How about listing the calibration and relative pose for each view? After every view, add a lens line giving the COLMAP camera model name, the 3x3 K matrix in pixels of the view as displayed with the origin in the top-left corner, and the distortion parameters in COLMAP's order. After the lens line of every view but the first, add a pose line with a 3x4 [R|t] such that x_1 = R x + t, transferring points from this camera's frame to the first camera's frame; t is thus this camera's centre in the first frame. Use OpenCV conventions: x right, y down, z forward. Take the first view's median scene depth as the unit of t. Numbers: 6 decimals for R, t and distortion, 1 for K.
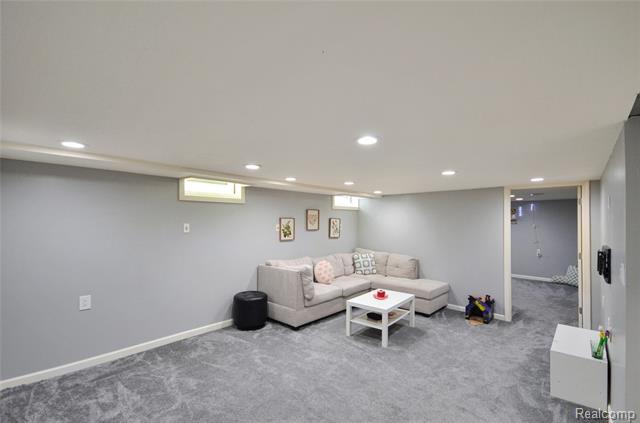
lens RADIAL K [[280.4, 0, 320.1], [0, 280.4, 220.1], [0, 0, 1]] dist [-0.000441, -0.000221]
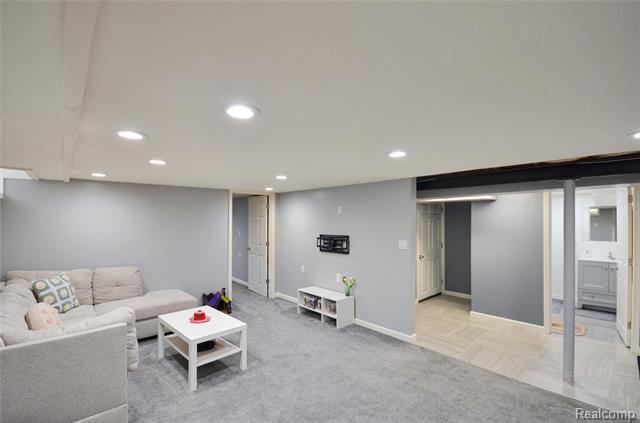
lens RADIAL K [[280.4, 0, 320.1], [0, 280.4, 220.1], [0, 0, 1]] dist [-0.000441, -0.000221]
pose [[0.110231, -0.006308, 0.993886, -0.418764], [-0.011986, 0.999899, 0.007676, -0.008771], [-0.993834, -0.012759, 0.110144, 0.481853]]
